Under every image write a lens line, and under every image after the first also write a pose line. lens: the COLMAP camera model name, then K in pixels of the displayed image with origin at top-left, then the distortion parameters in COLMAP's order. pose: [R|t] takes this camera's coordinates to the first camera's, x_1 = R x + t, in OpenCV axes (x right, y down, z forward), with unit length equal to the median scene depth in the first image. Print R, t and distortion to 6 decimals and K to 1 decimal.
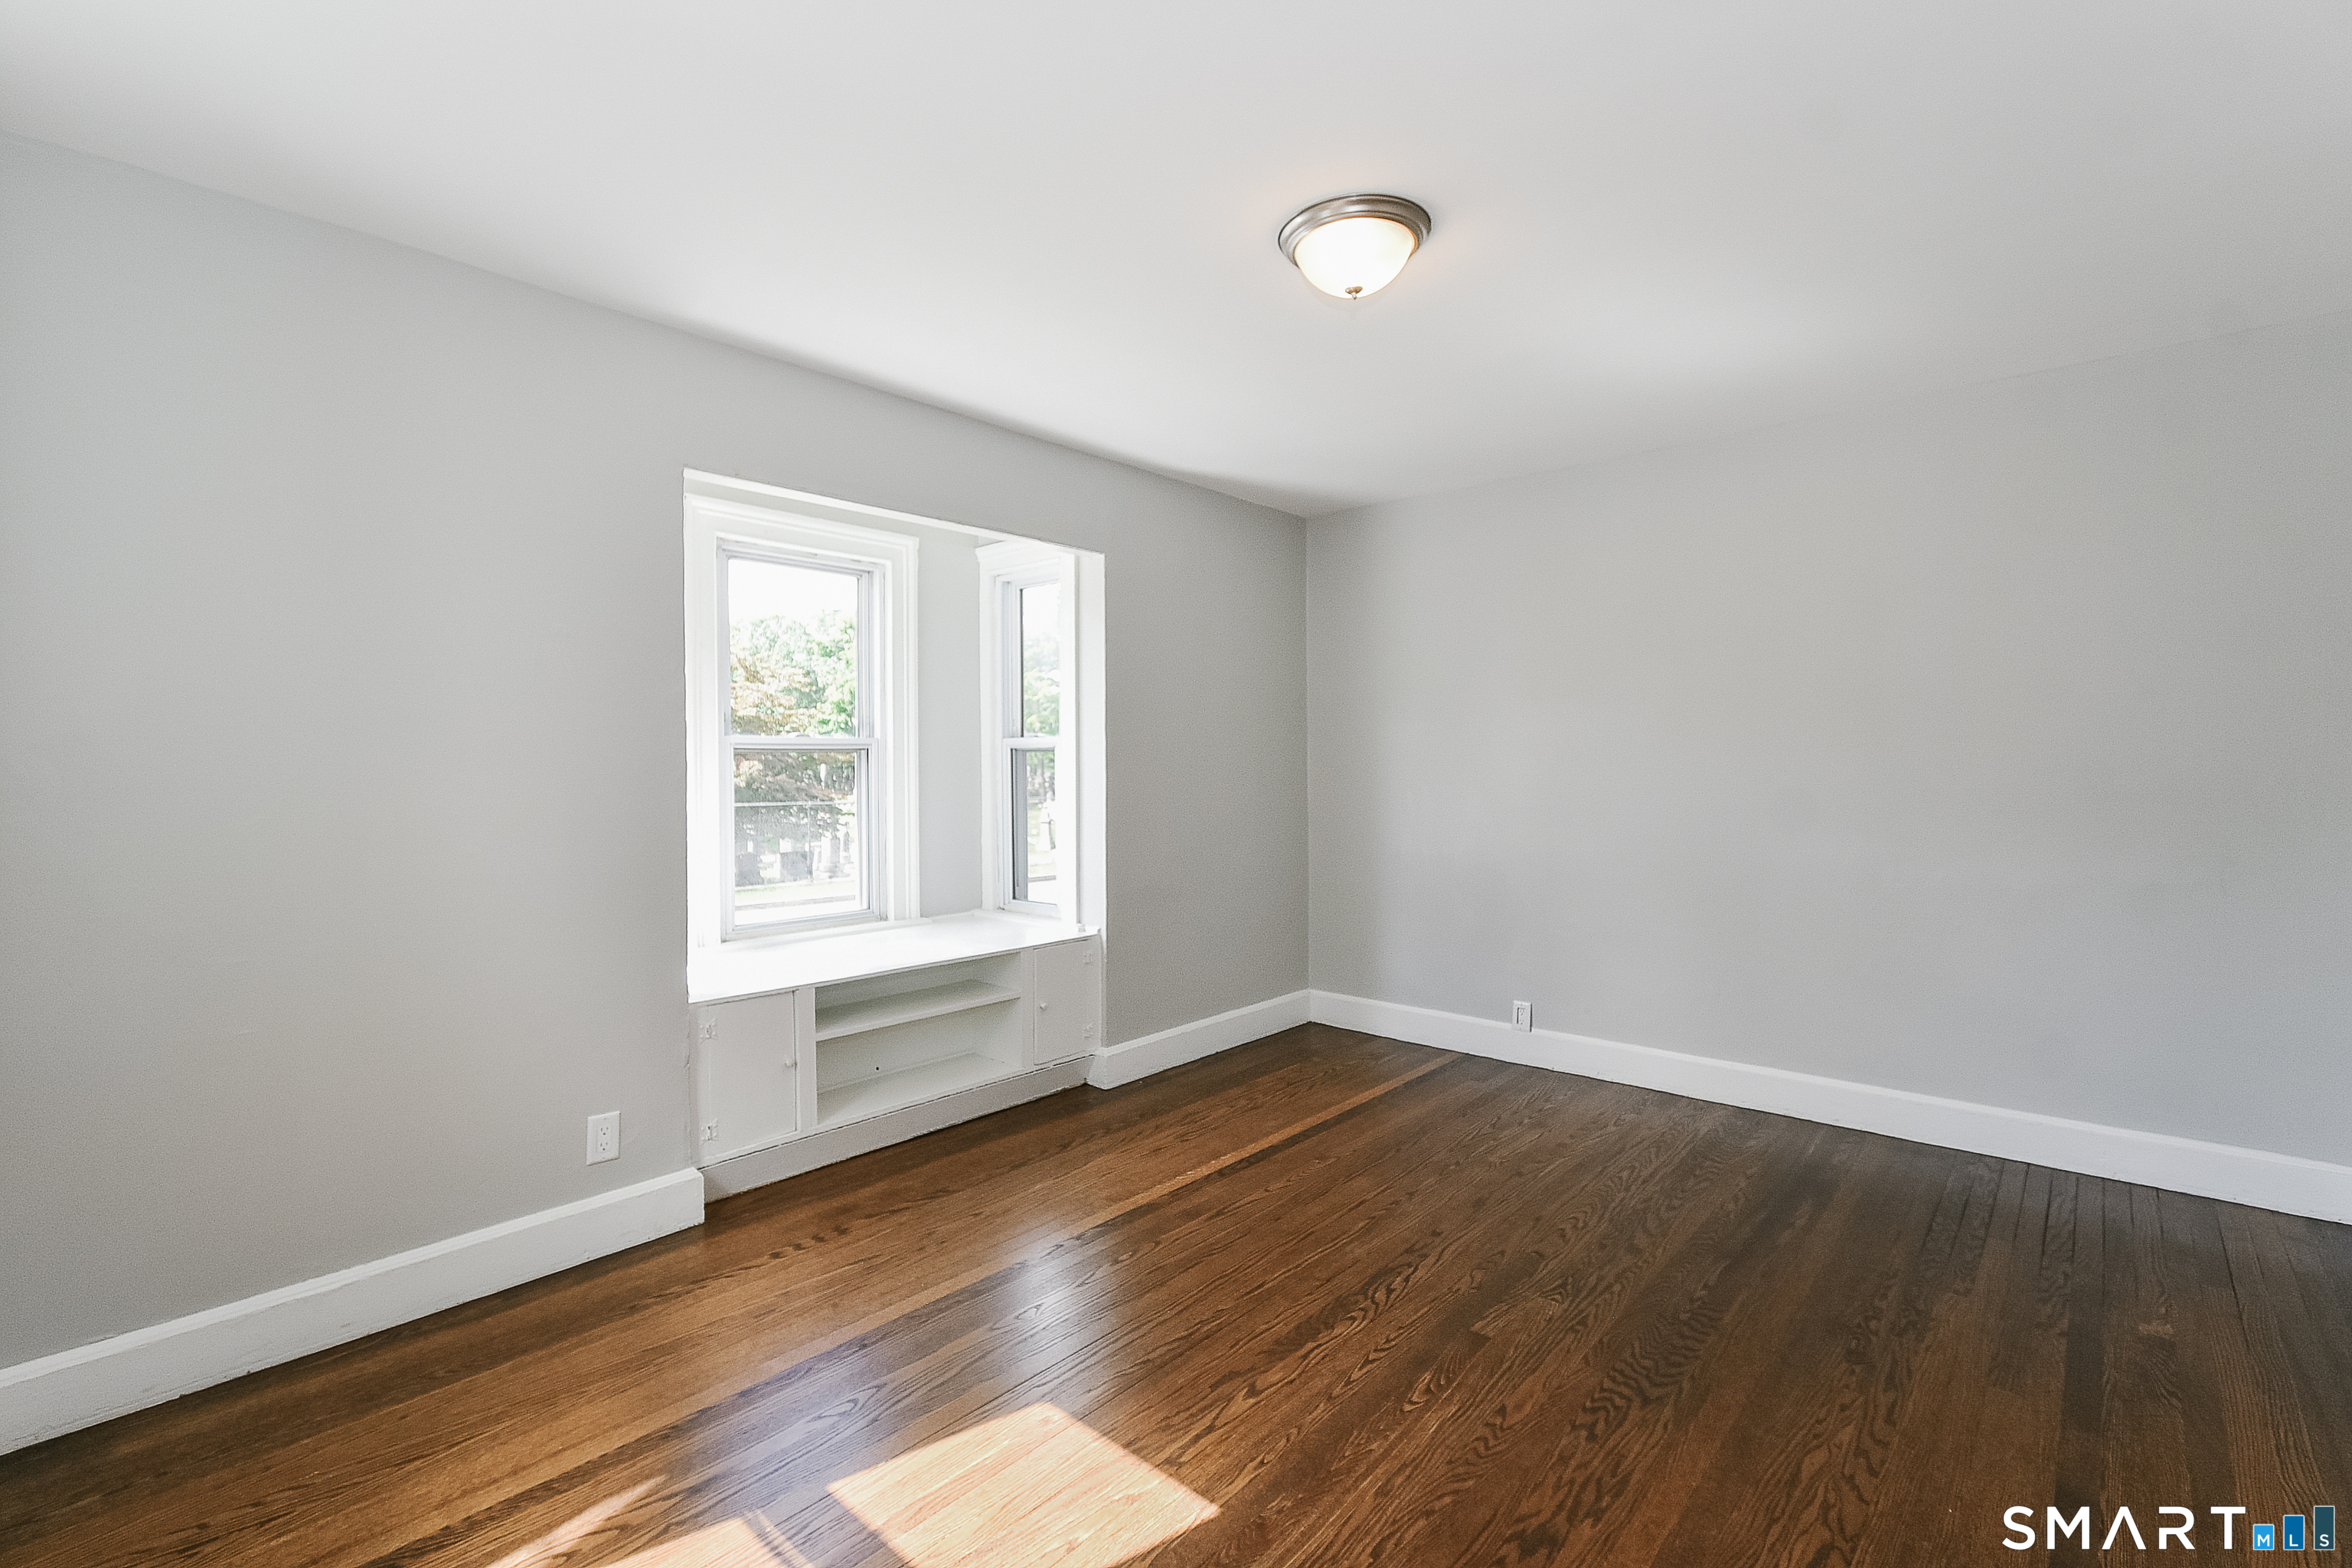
lens RADIAL K [[1047.9, 0, 1168.9], [0, 1047.9, 779.9], [0, 0, 1]] dist [0.013145, -0.005033]
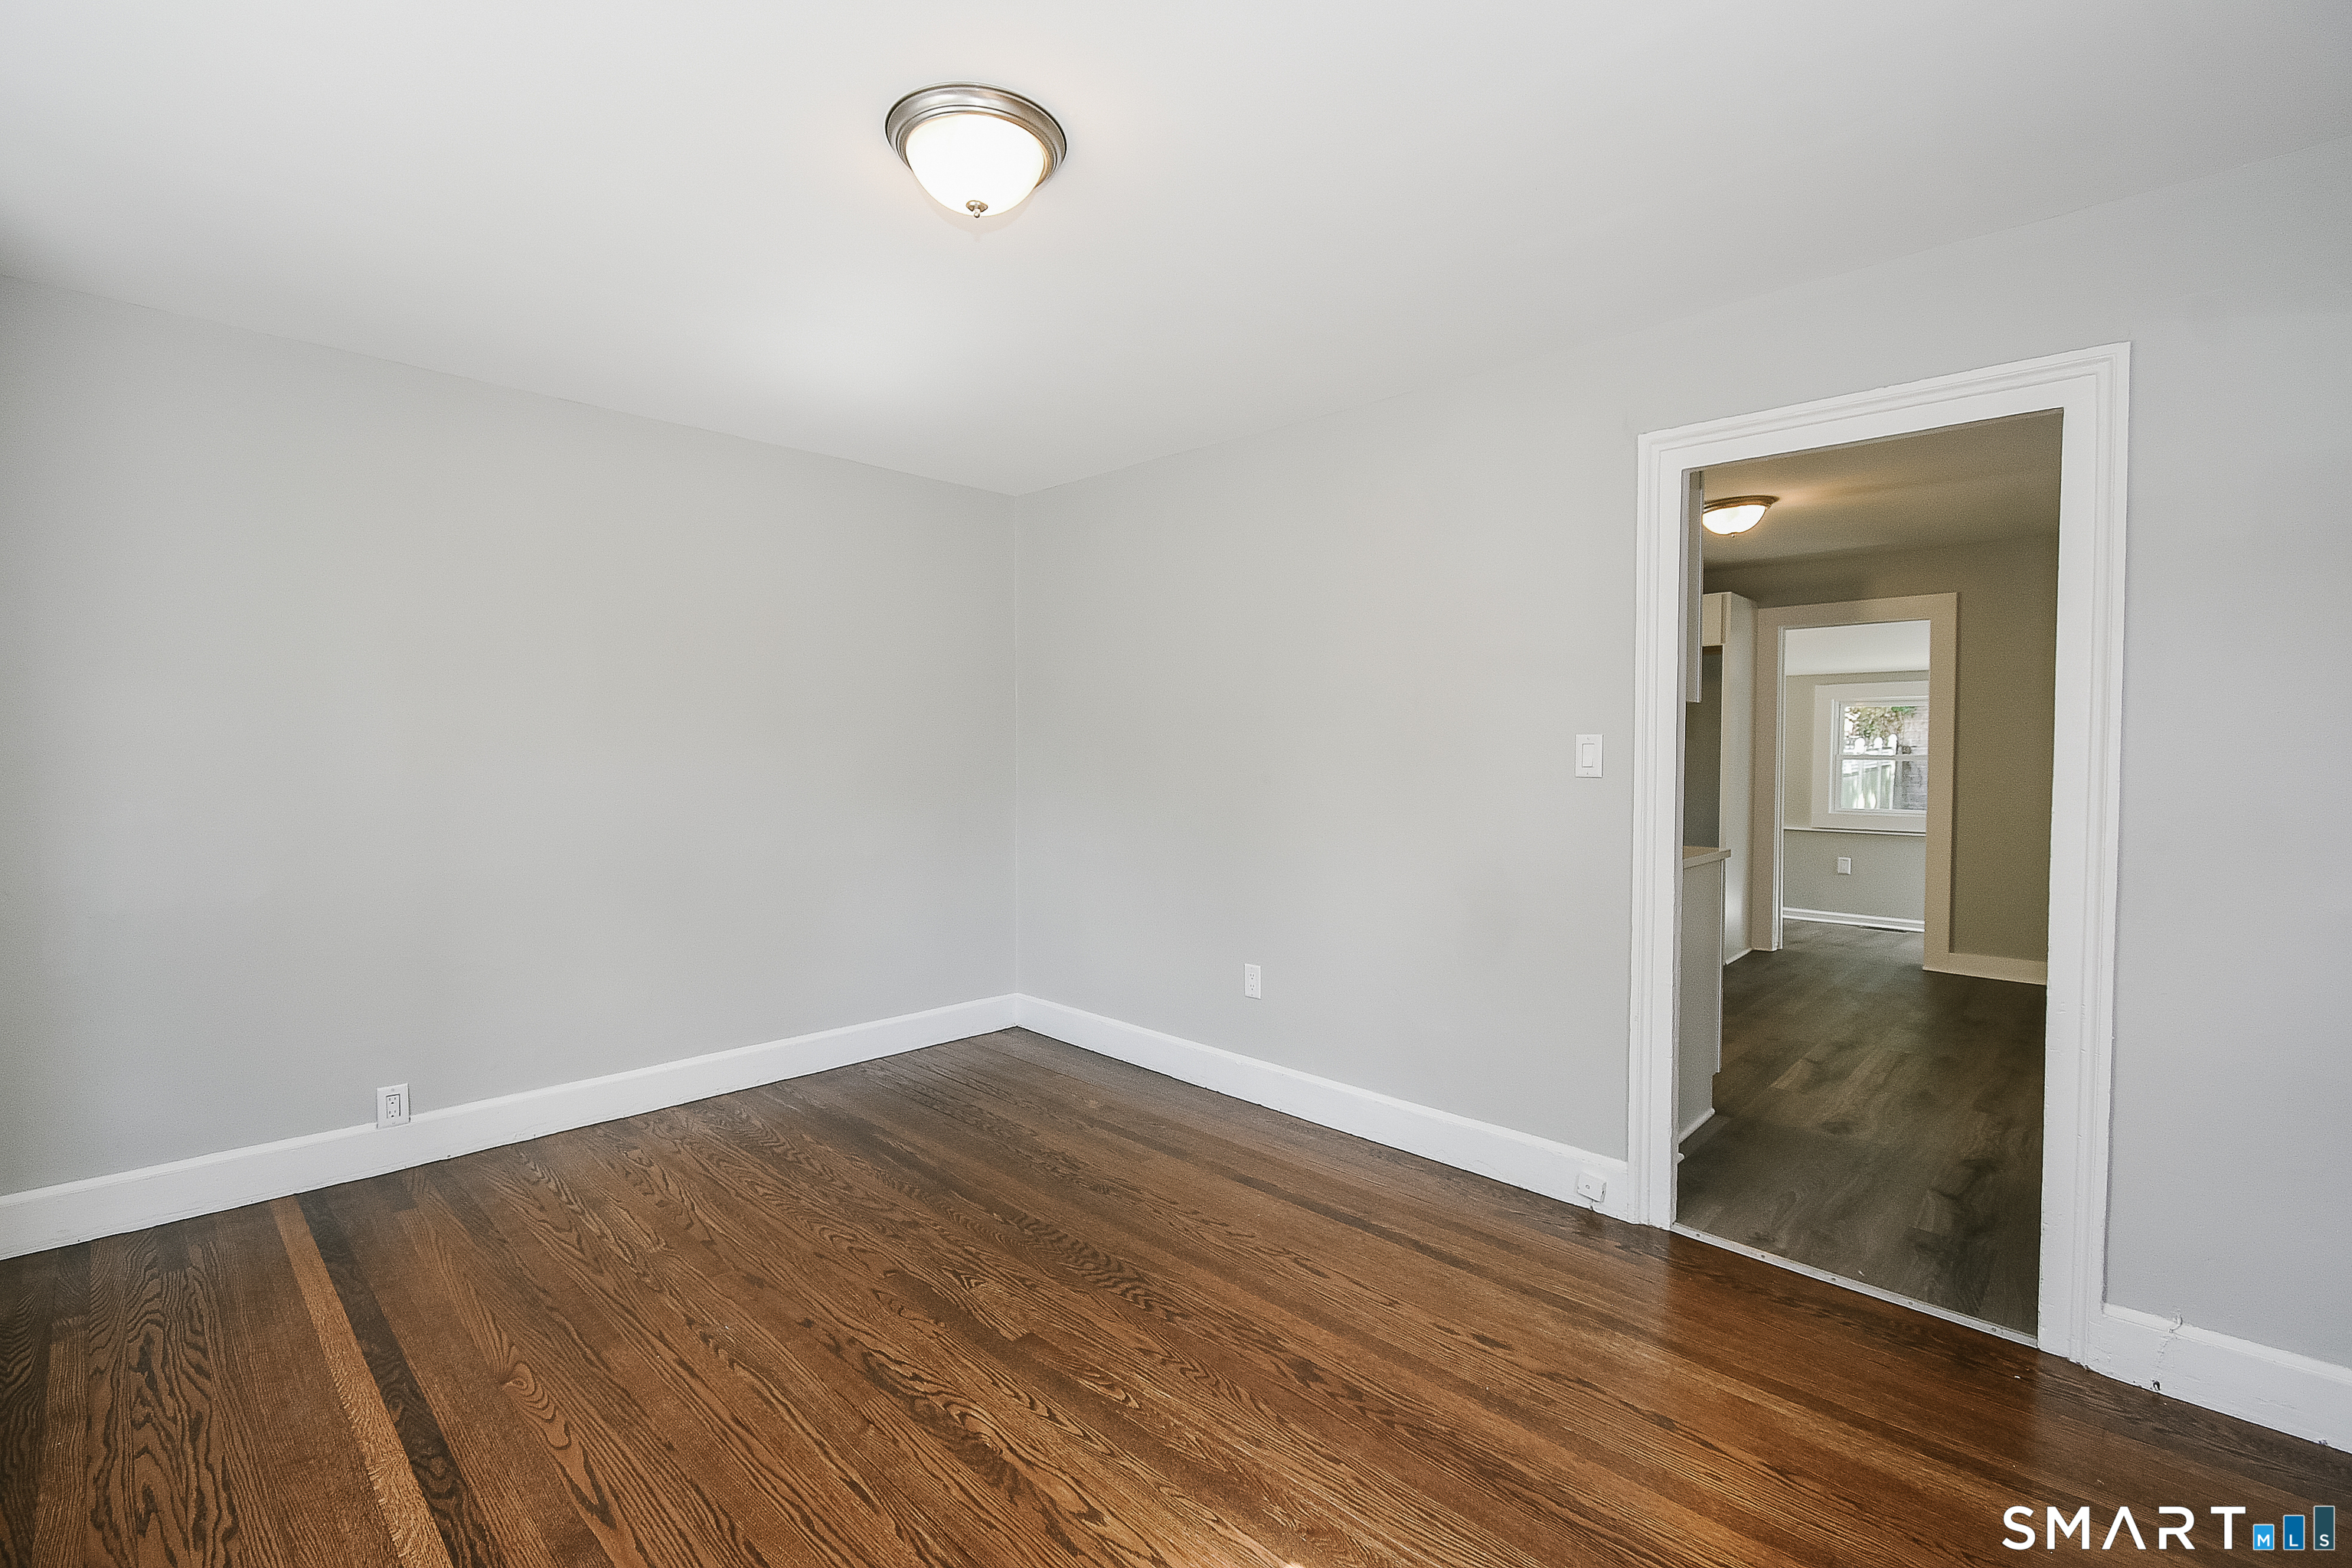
lens RADIAL K [[1027.3, 0, 1162.0], [0, 1027.3, 783.2], [0, 0, 1]] dist [0.003013, -0.000117]
pose [[0.045022, -0.025806, 0.998653, -0.608080], [0.010990, 0.999619, 0.025336, -0.018327], [-0.998926, 0.009834, 0.045289, 0.759751]]
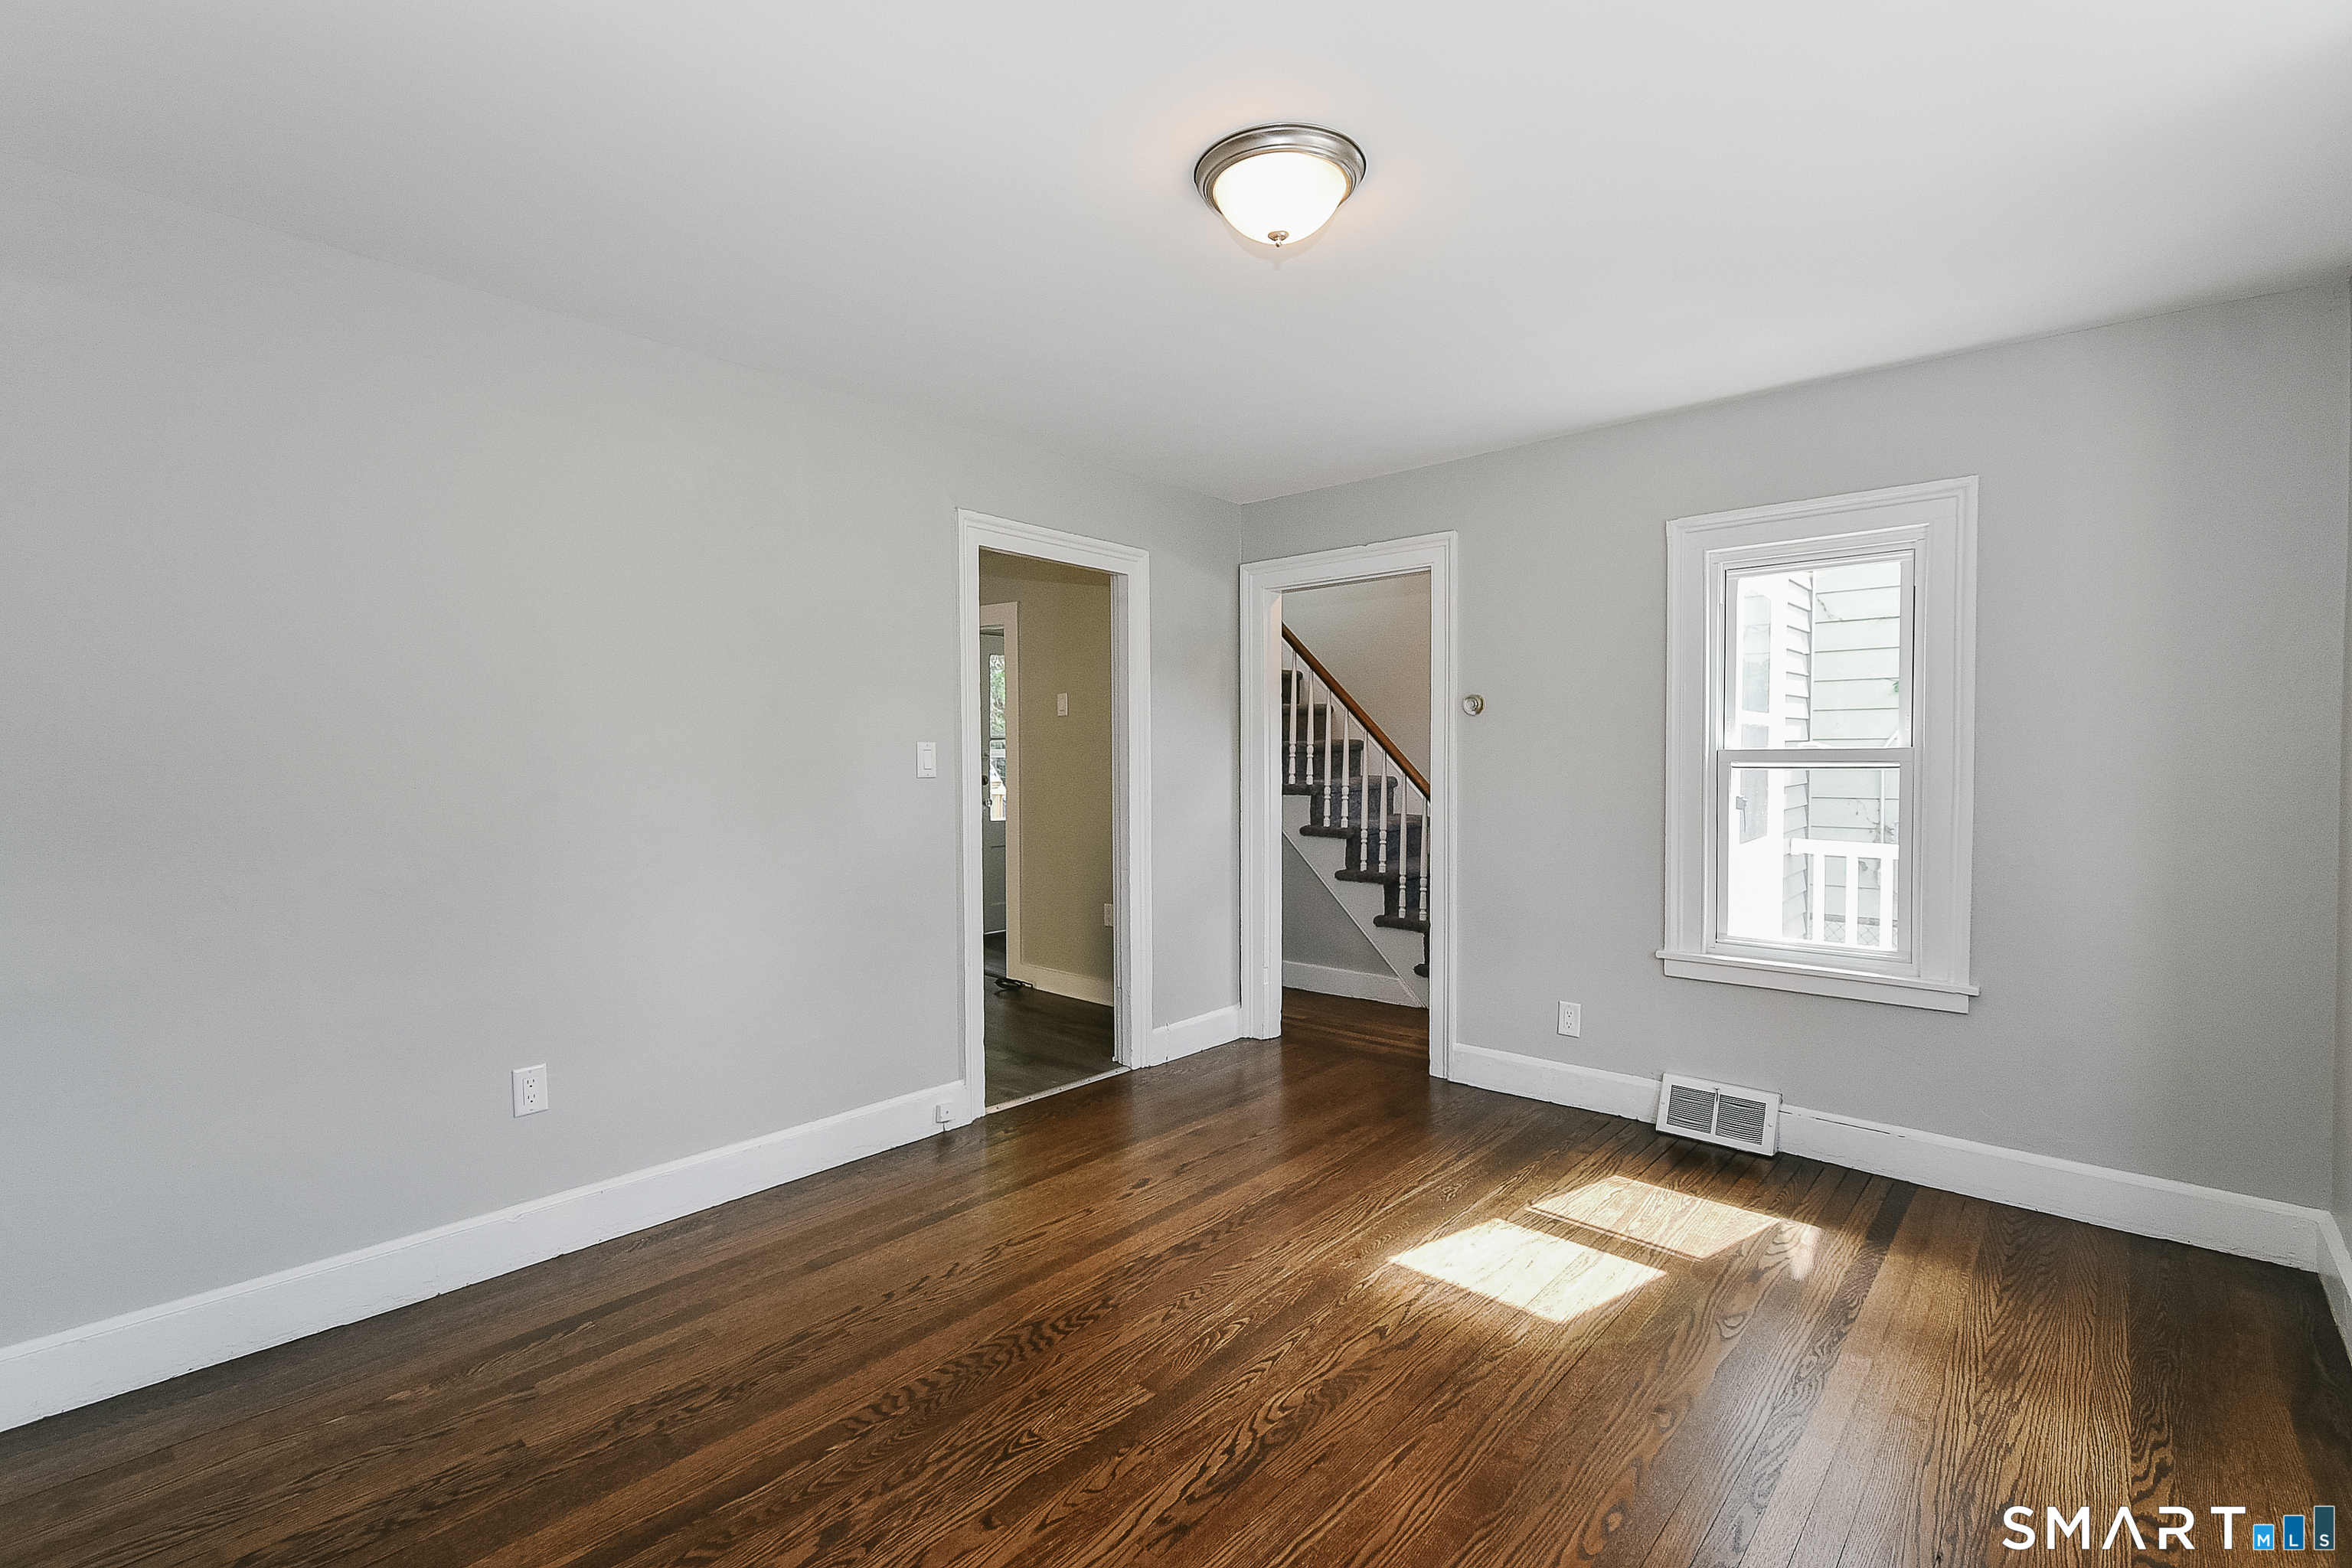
lens RADIAL K [[1047.9, 0, 1168.9], [0, 1047.9, 779.9], [0, 0, 1]] dist [0.013145, -0.005033]
pose [[-0.999971, 0.006687, 0.003598, 0.250416], [0.006827, 0.999162, 0.040359, -0.043163], [-0.003325, 0.040382, -0.999179, 1.766847]]
